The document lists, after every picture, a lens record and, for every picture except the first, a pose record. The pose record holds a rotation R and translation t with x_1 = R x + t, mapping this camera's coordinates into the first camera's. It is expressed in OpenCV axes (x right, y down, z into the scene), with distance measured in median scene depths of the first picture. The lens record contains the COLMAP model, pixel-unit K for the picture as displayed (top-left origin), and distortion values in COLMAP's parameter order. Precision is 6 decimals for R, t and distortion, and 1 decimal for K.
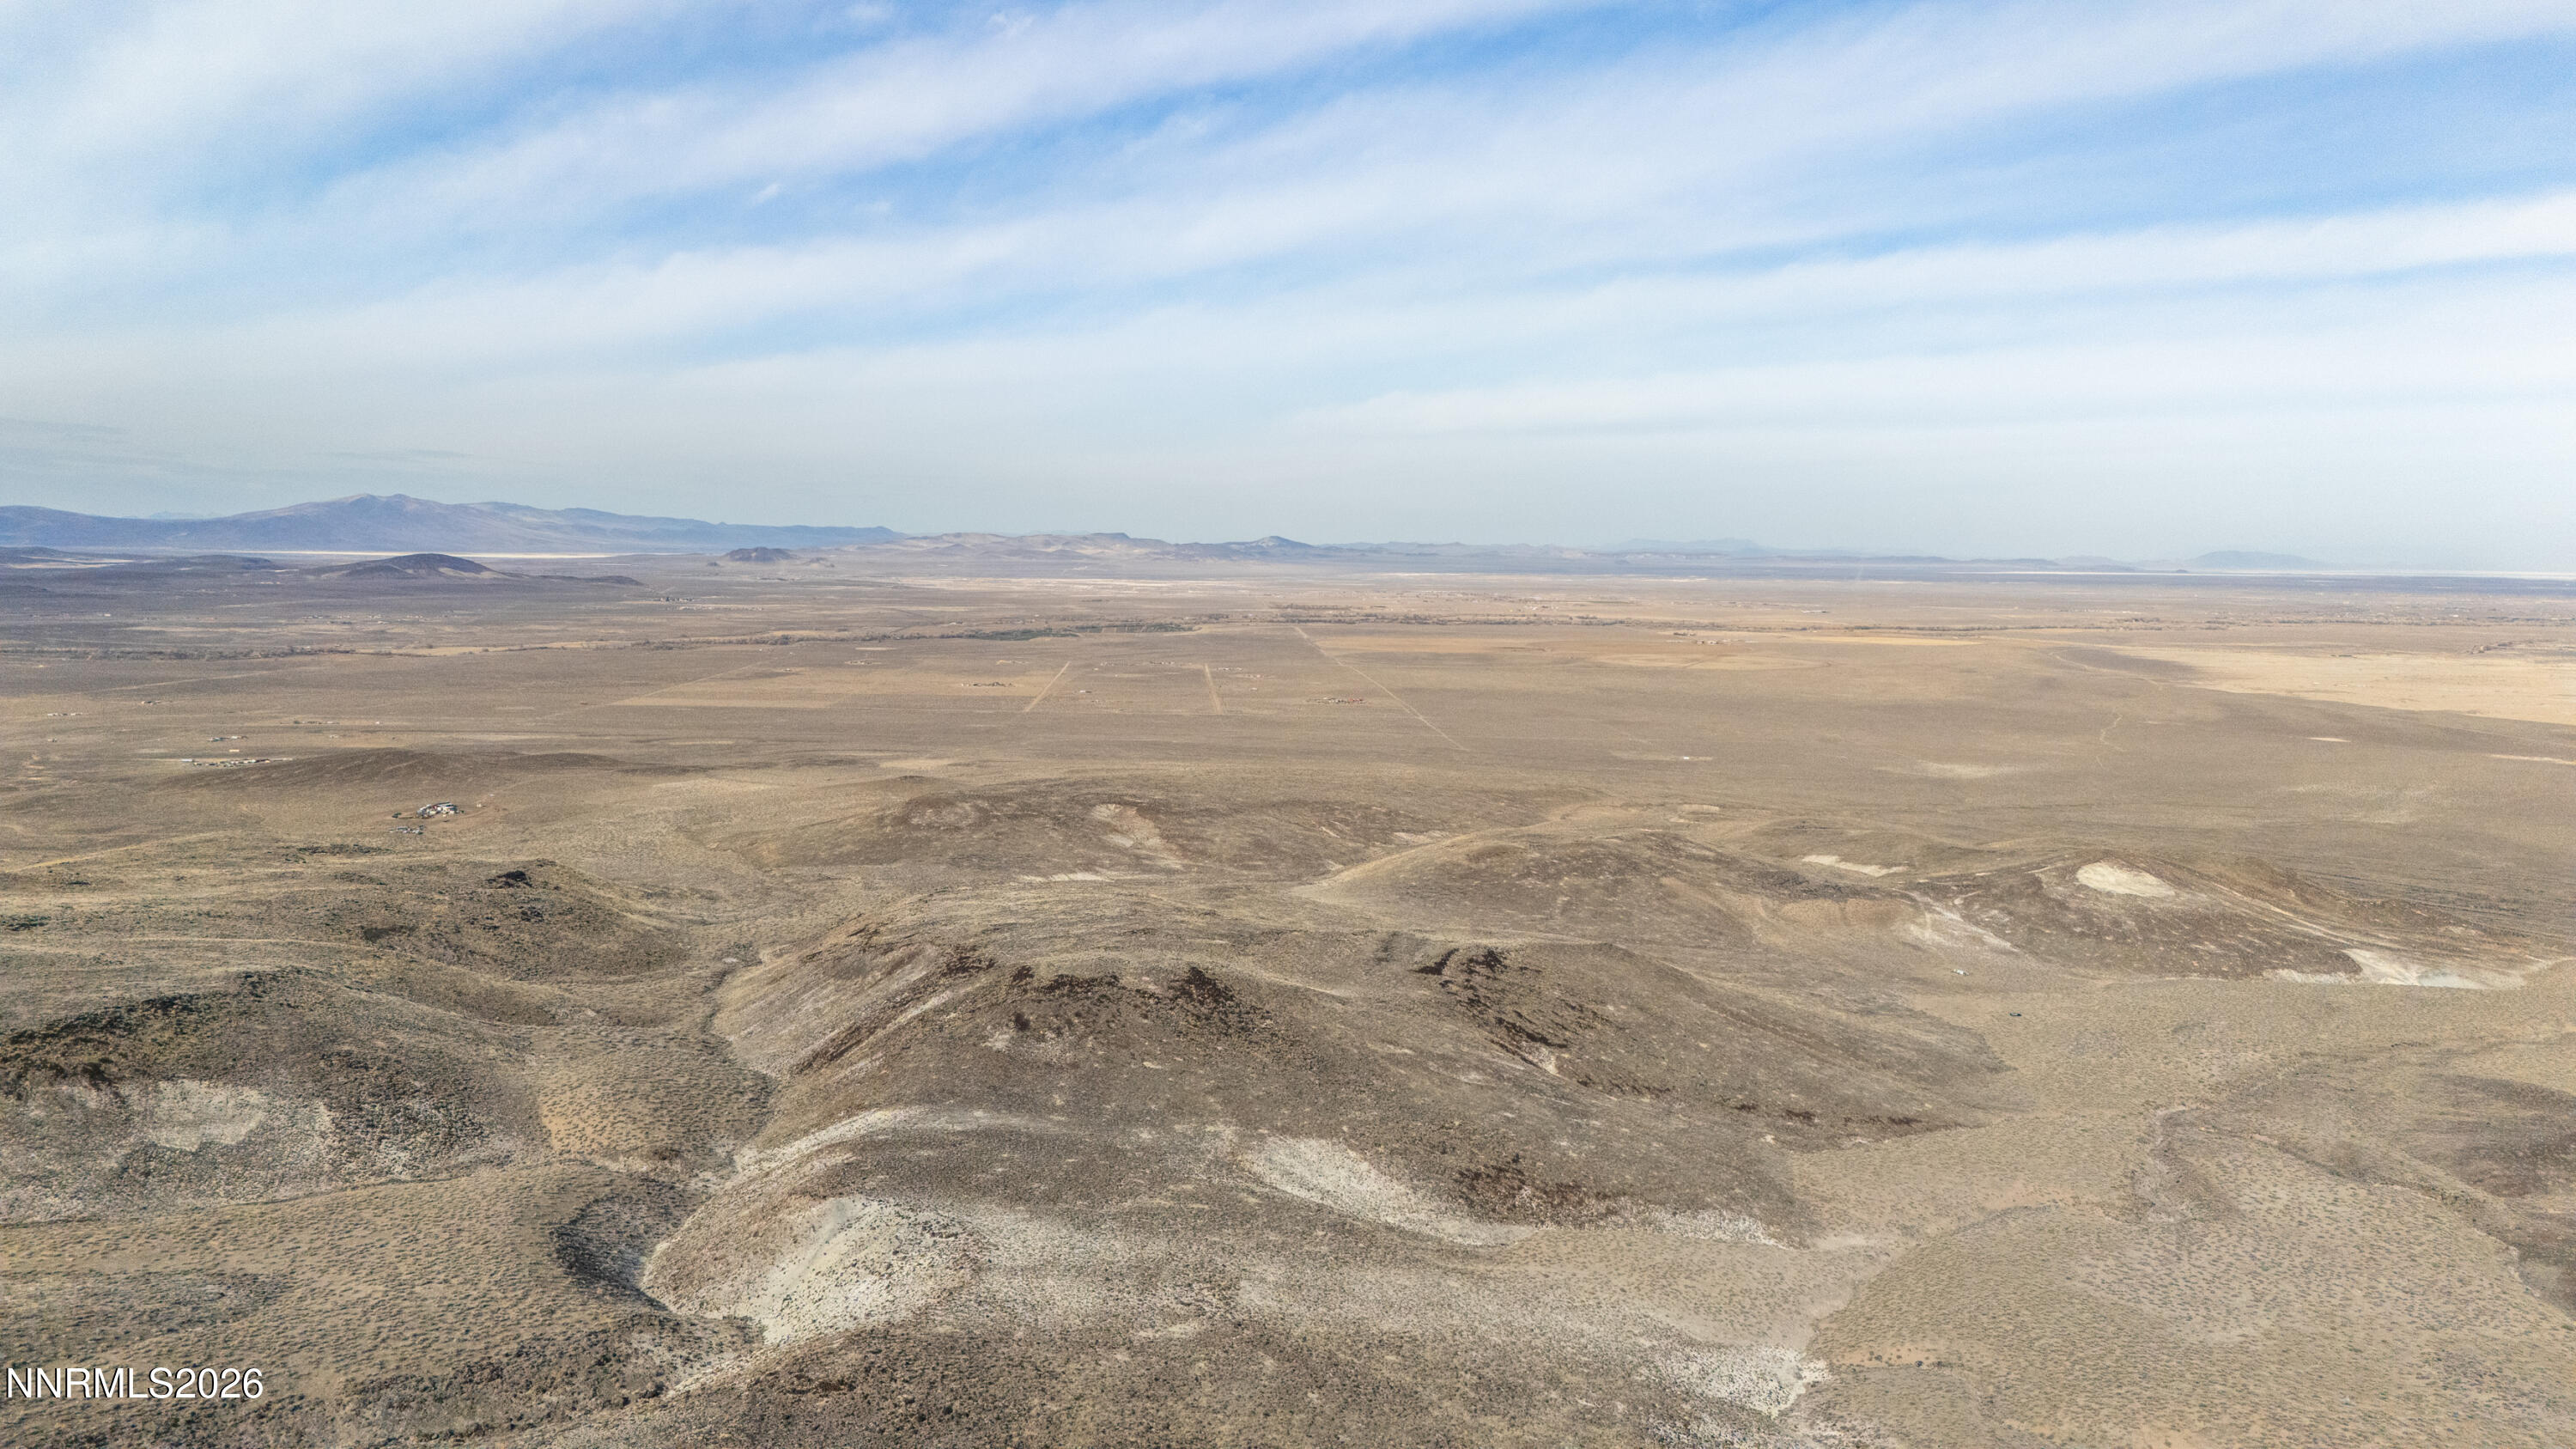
lens RADIAL K [[1961.0, 0, 1334.4], [0, 1961.0, 693.5], [0, 0, 1]] dist [0.078716, -0.052243]
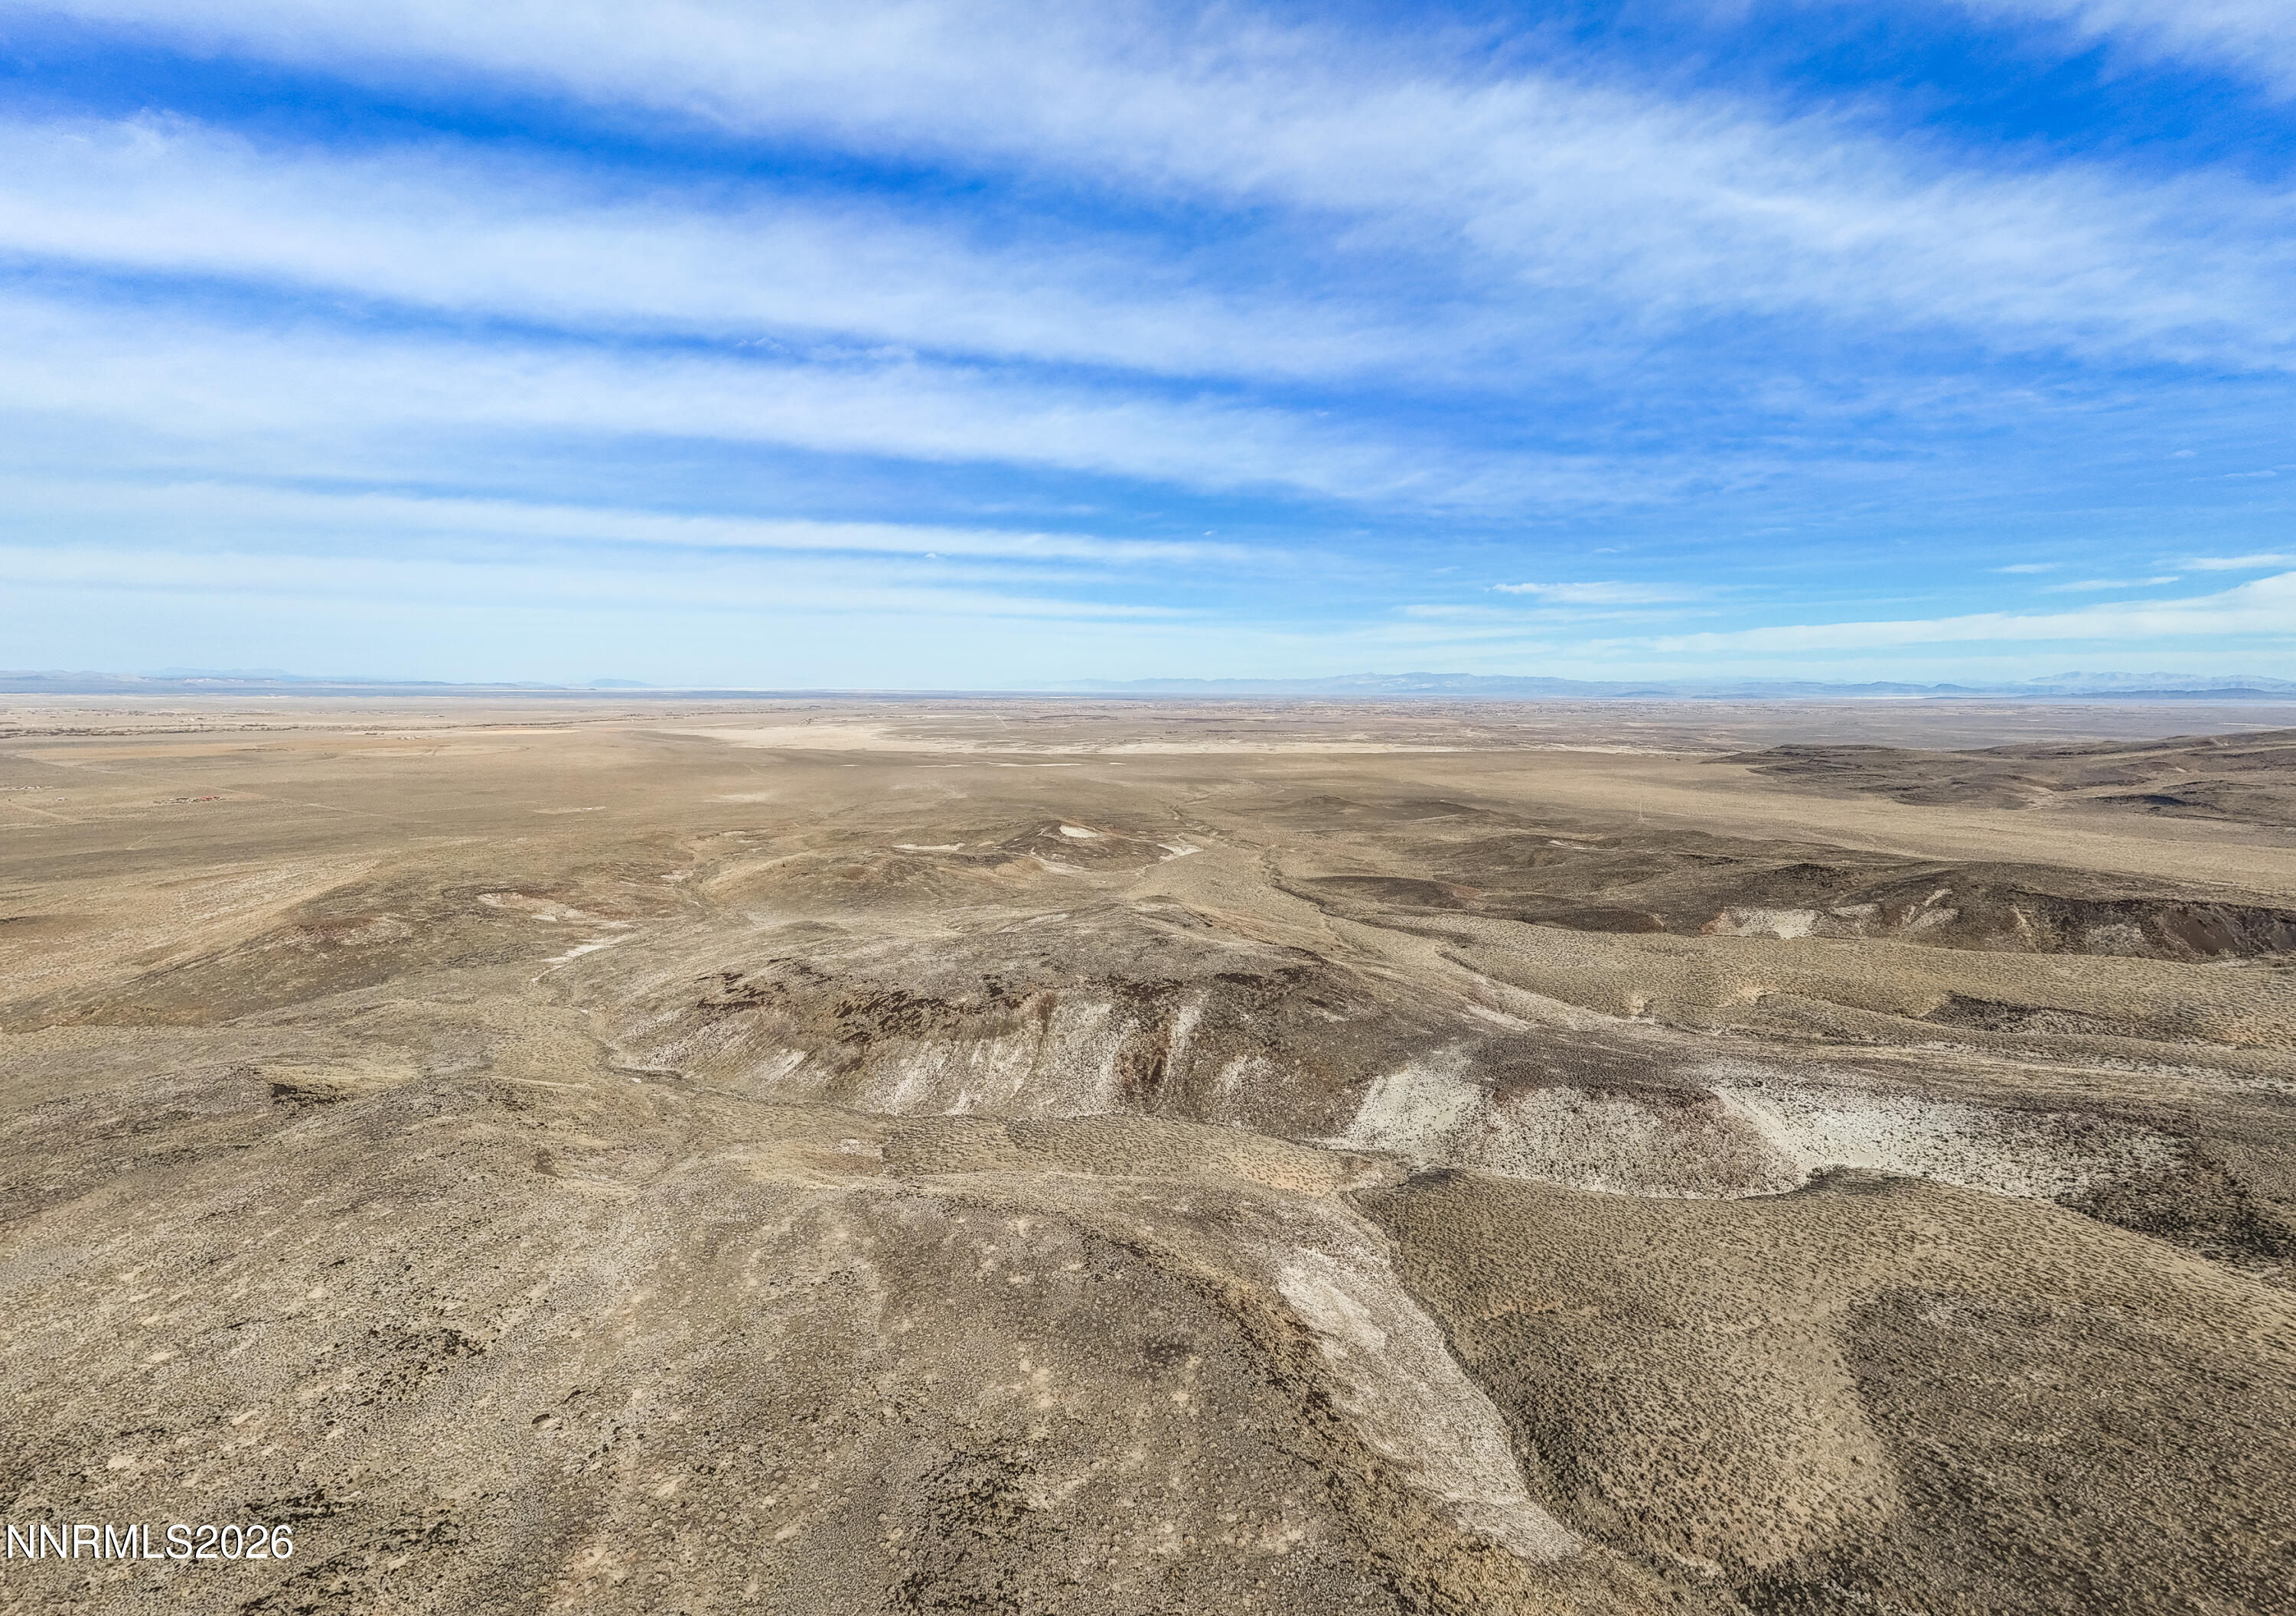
lens RADIAL K [[905.1, 0, 1150.9], [0, 905.1, 877.3], [0, 0, 1]] dist [0.021493, 0.002268]
pose [[0.553779, -0.189600, 0.810790, -0.419071], [0.071874, 0.980981, 0.180308, -0.034864], [-0.829556, -0.041576, 0.556874, 0.385002]]
